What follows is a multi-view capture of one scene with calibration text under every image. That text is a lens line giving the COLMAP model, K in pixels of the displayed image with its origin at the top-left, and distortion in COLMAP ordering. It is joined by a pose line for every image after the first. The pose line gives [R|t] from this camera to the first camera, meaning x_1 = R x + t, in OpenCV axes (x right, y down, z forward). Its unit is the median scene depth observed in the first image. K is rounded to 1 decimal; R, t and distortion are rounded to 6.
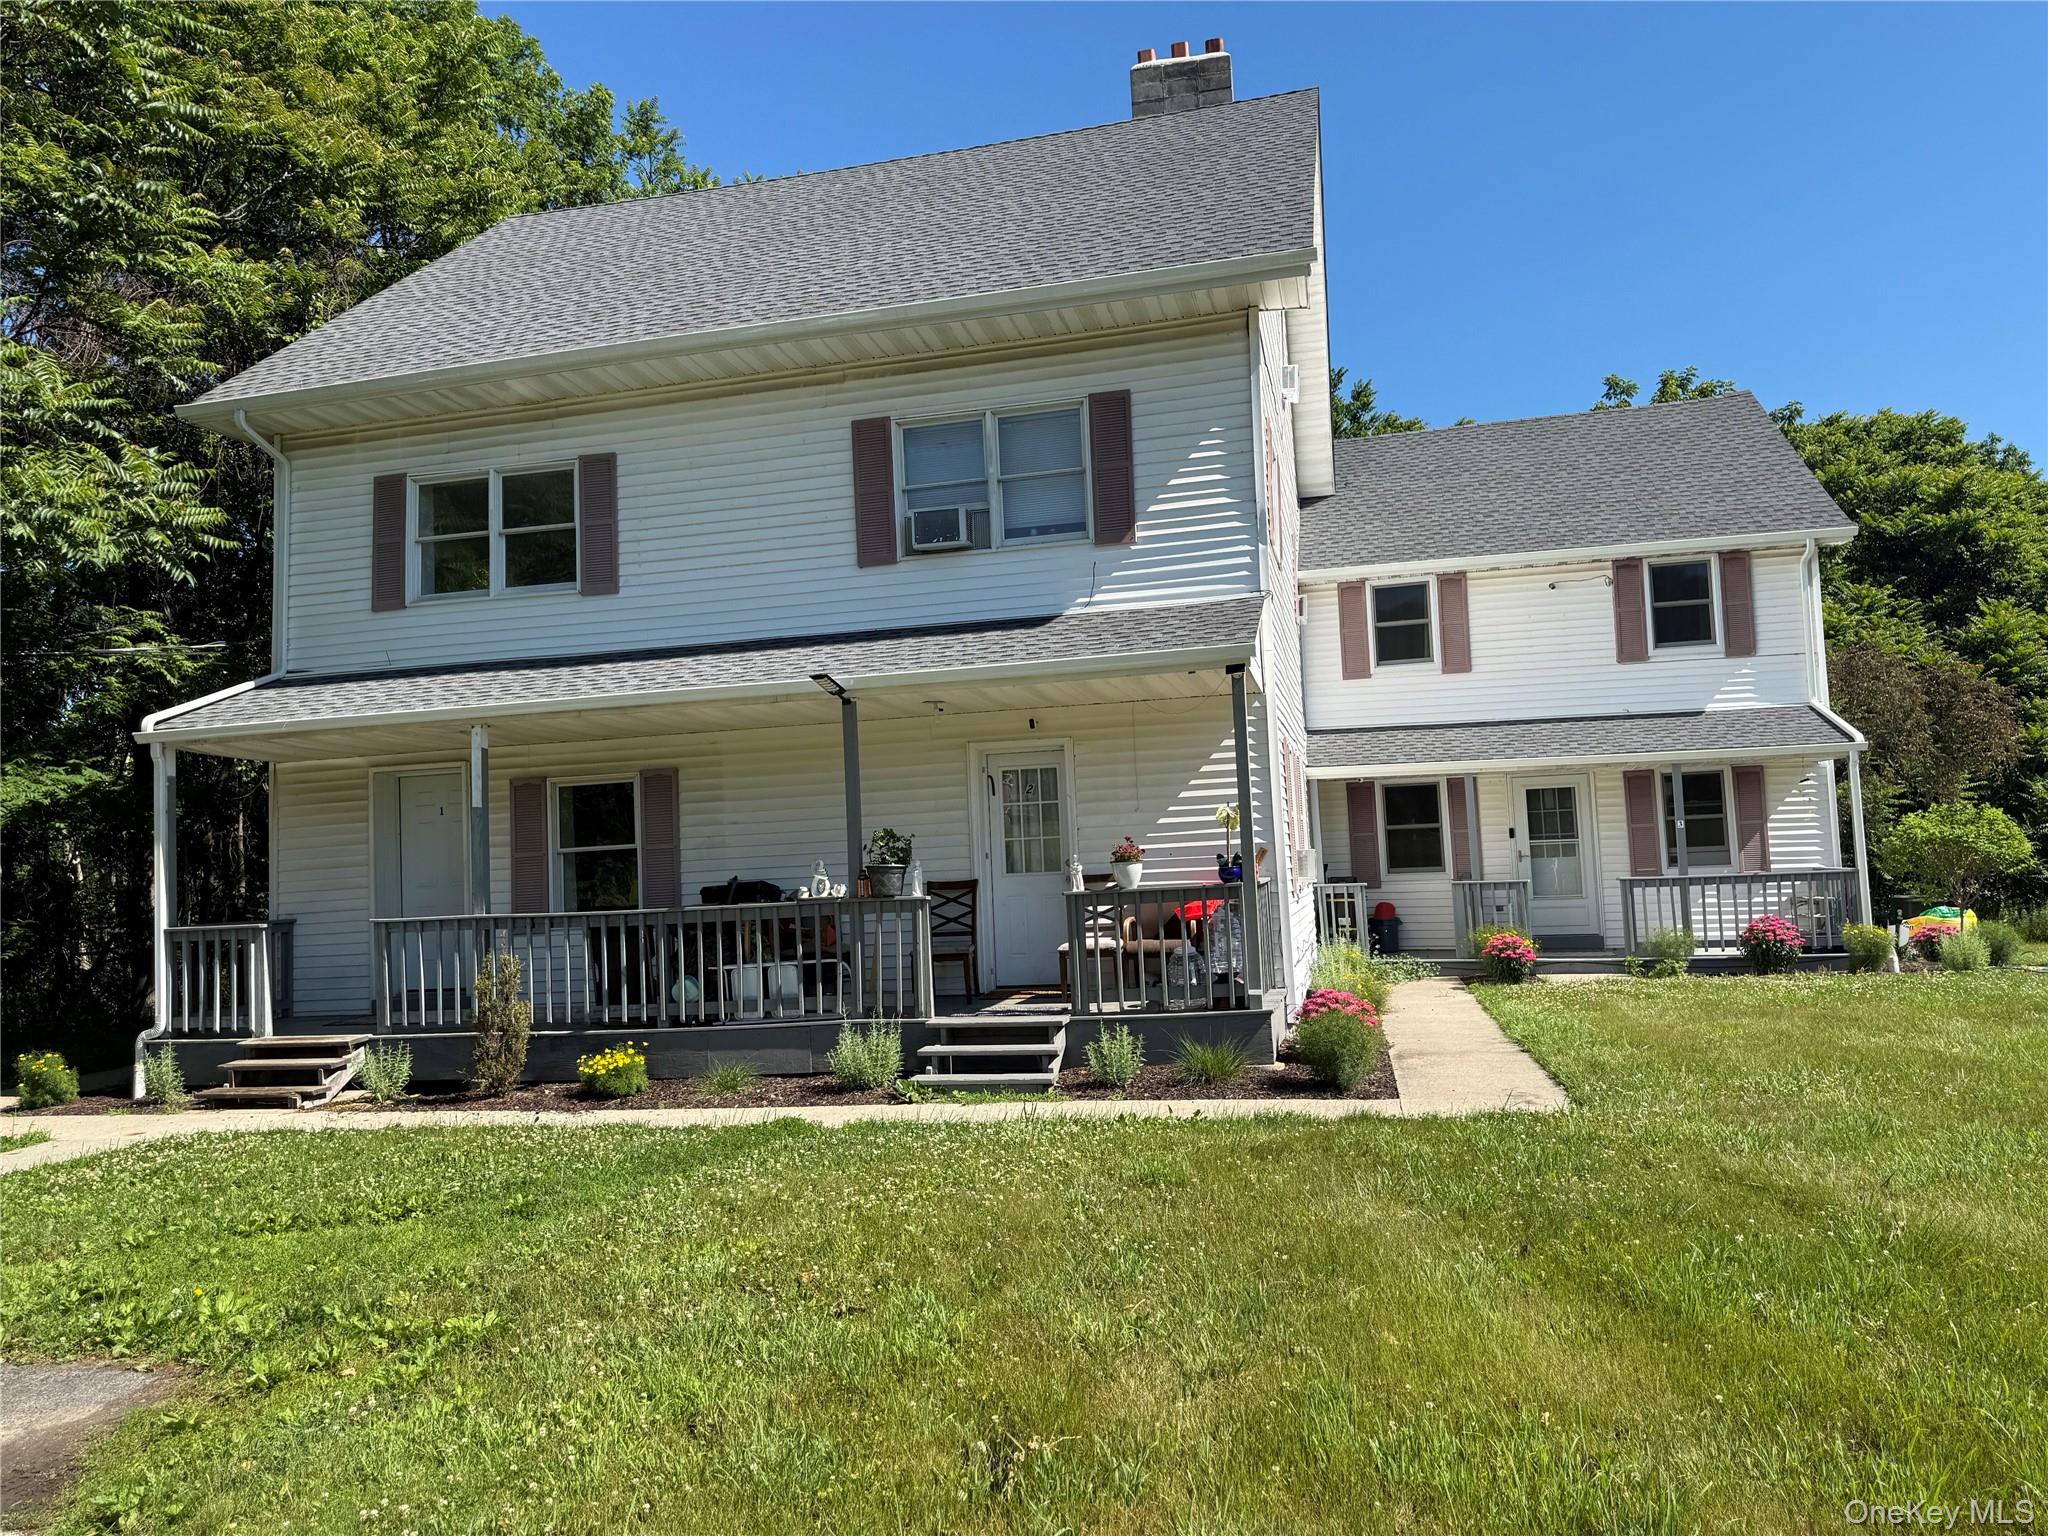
lens RADIAL K [[1463.2, 0, 1047.5], [0, 1463.2, 756.1], [0, 0, 1]] dist [0.094011, -0.151047]
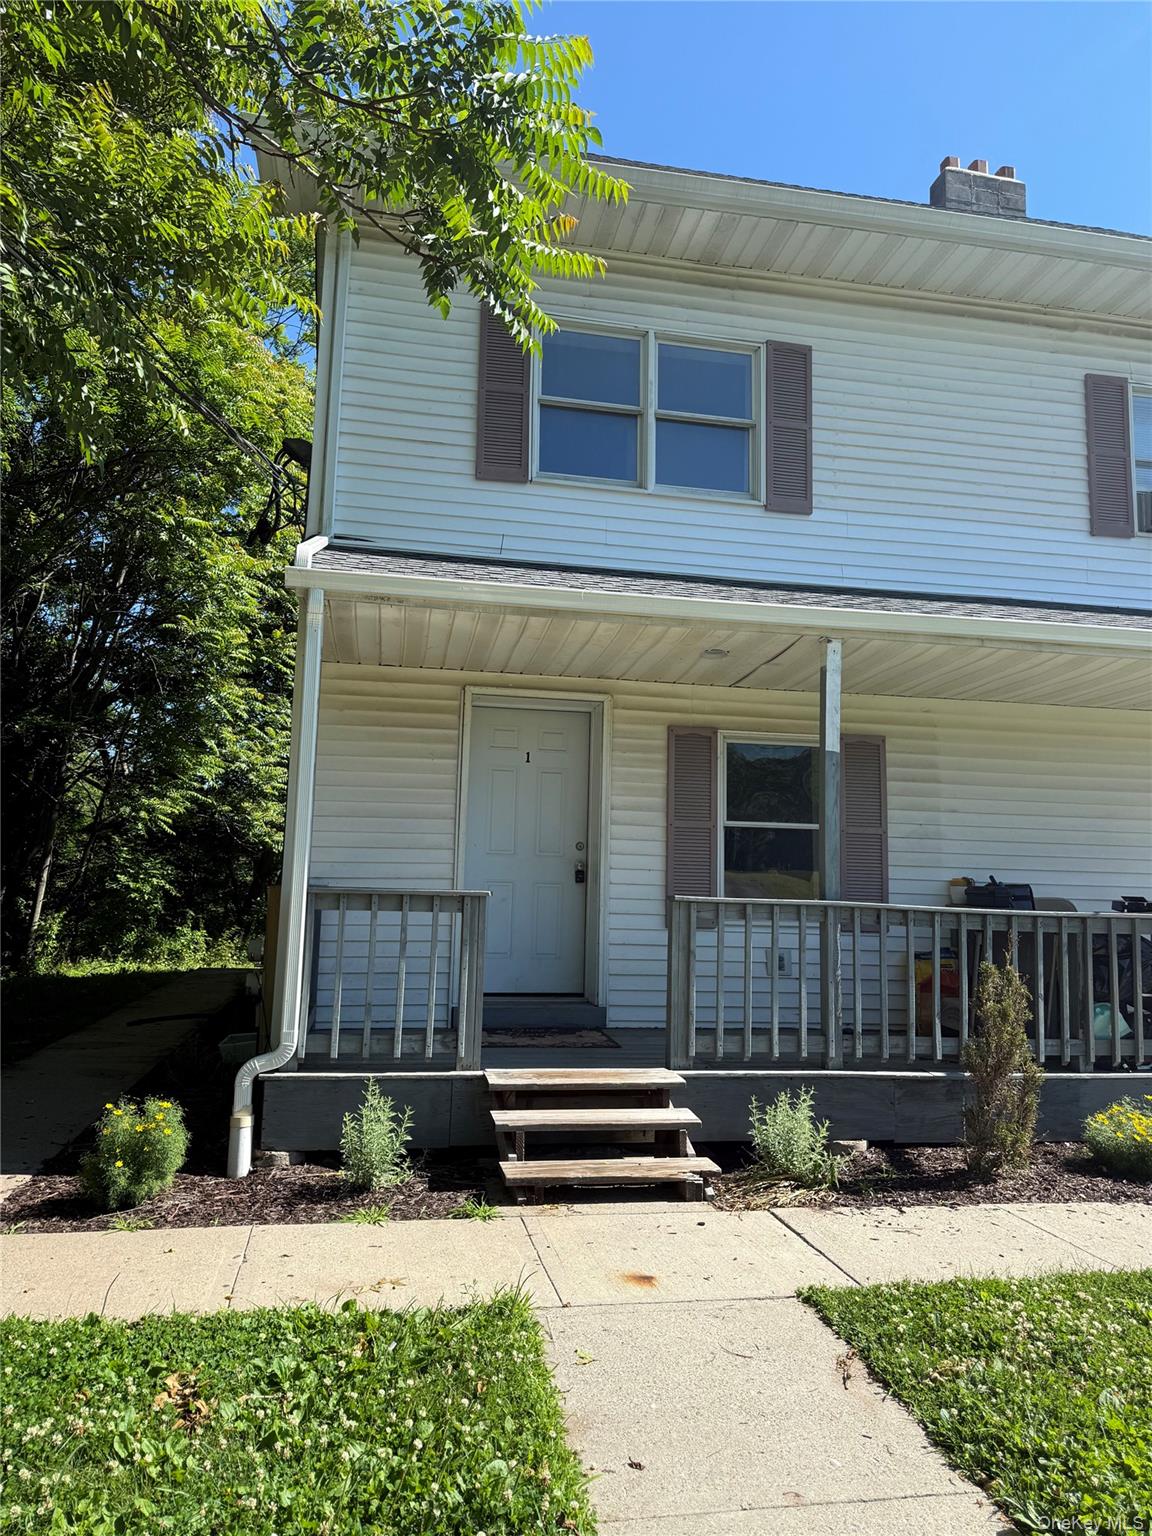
lens RADIAL K [[1081.8, 0, 576.0], [0, 1081.8, 768.0], [0, 0, 1]] dist [0.096092, -0.149334]
pose [[0.914643, 0.116131, 0.387222, -0.629825], [-0.097770, 0.992961, -0.066858, 0.081161], [-0.392261, 0.023293, 0.919559, 0.505372]]
